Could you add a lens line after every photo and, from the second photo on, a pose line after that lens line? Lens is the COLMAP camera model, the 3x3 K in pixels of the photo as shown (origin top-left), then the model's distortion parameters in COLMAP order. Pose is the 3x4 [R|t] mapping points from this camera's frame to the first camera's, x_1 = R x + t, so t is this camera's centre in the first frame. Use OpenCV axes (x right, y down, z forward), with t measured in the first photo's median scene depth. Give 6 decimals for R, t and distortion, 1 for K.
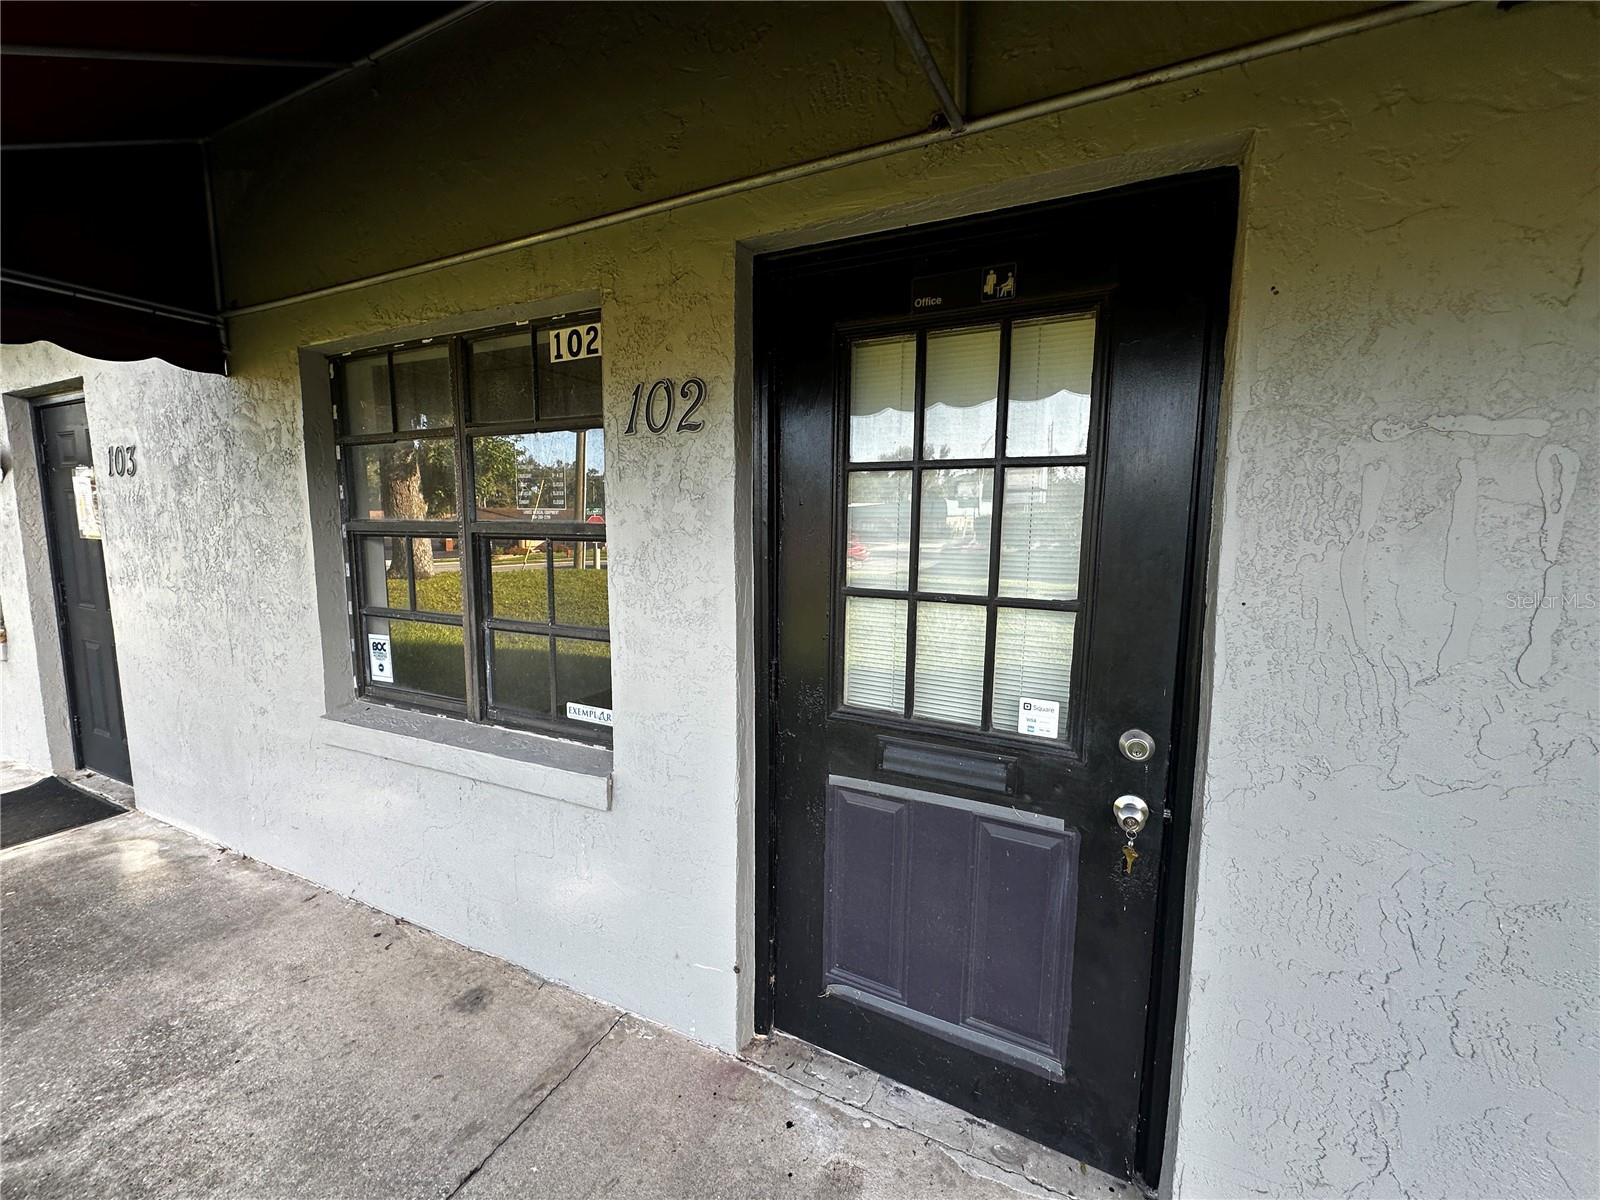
lens RADIAL K [[638.8, 0, 799.3], [0, 638.8, 597.5], [0, 0, 1]] dist [0.000017, -0.000056]
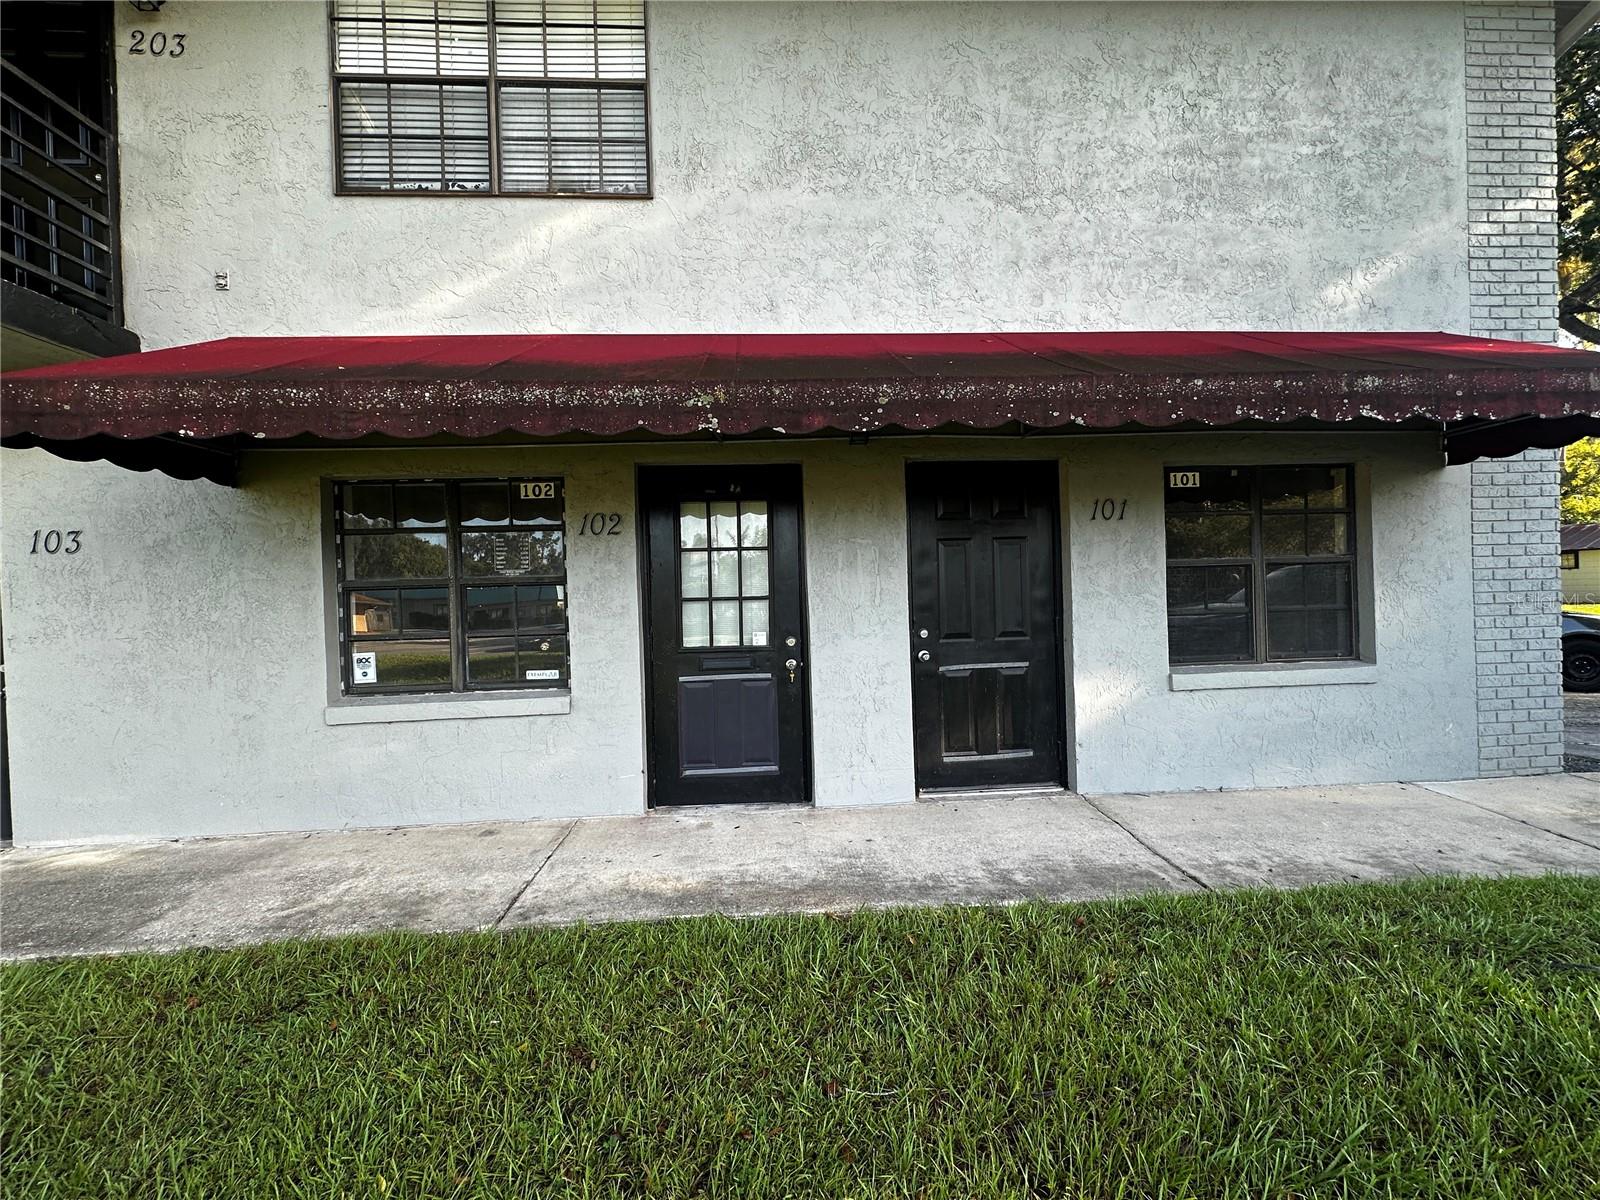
lens RADIAL K [[638.8, 0, 803.9], [0, 638.8, 595.3], [0, 0, 1]] dist [0.000017, -0.000056]
pose [[0.878835, -0.035314, 0.475818, -0.666764], [0.089125, 0.991855, -0.091000, 0.233341], [-0.468728, 0.122381, 0.874824, -1.335886]]
